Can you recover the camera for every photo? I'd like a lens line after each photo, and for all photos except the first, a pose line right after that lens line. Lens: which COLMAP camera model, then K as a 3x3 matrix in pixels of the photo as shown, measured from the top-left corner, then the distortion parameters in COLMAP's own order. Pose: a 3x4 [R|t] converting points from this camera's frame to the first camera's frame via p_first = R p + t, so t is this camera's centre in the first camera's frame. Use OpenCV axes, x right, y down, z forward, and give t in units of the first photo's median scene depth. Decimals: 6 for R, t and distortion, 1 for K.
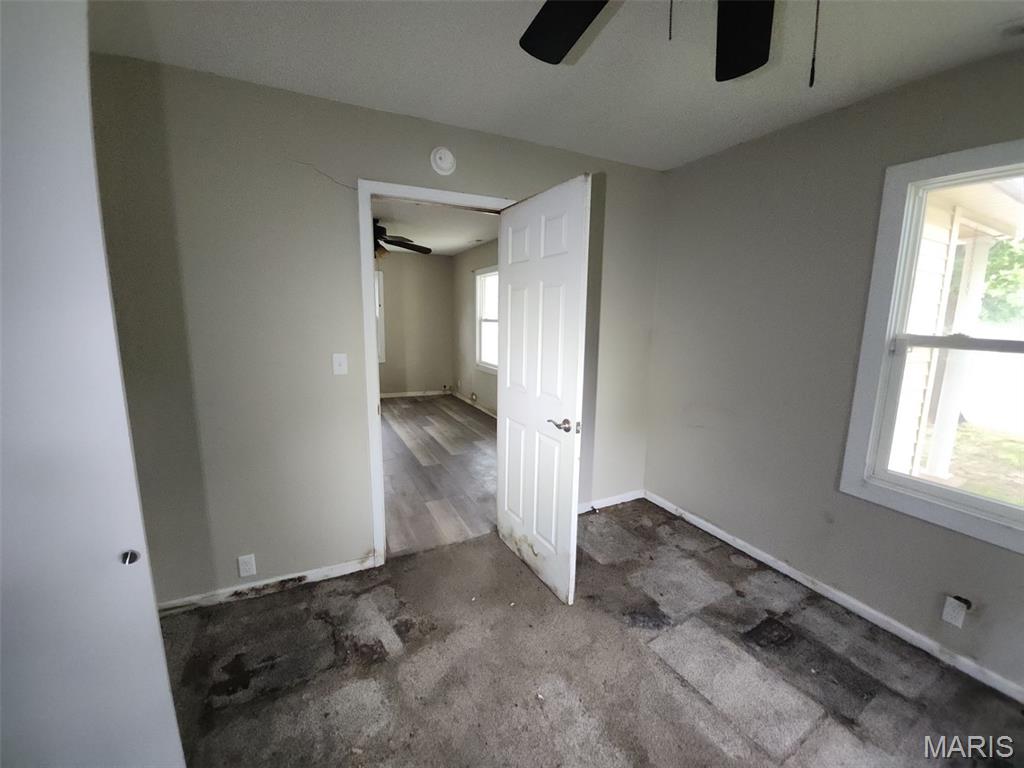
lens RADIAL K [[412.1, 0, 508.8], [0, 412.1, 383.5], [0, 0, 1]] dist [-0.002026, -0.000197]
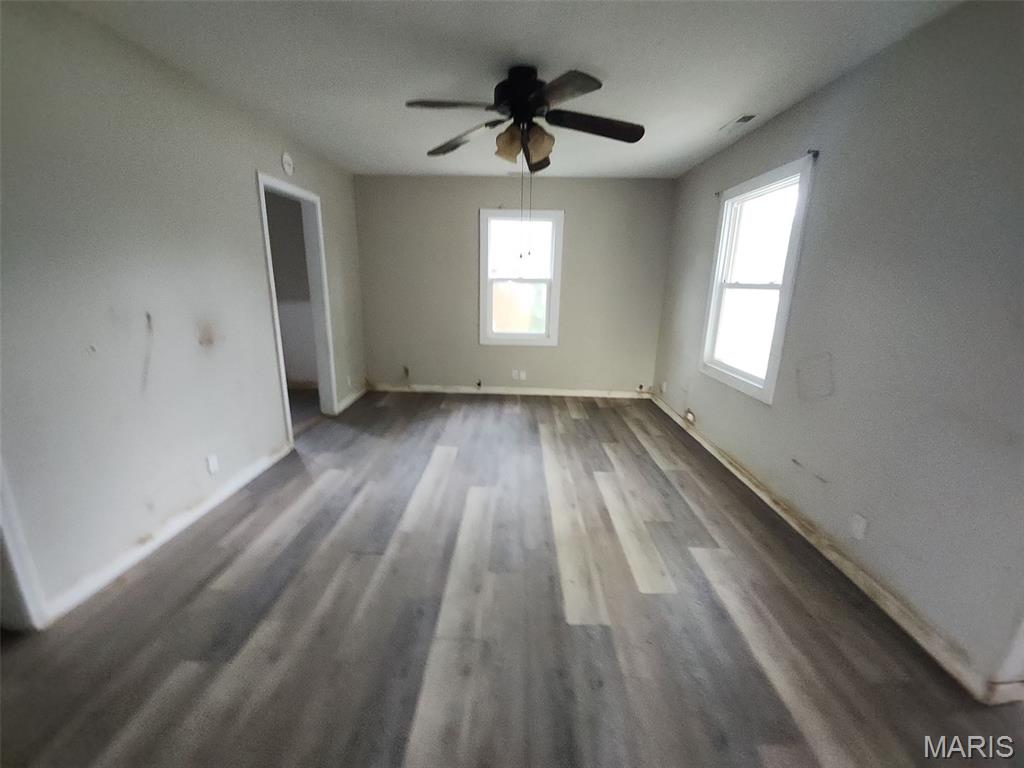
lens RADIAL K [[412.1, 0, 505.4], [0, 412.1, 381.2], [0, 0, 1]] dist [-0.002026, -0.000197]
pose [[0.887564, 0.112949, -0.446624, -0.068286], [-0.080180, 0.992556, 0.091673, -0.056598], [0.453654, -0.045555, 0.890013, 0.394506]]
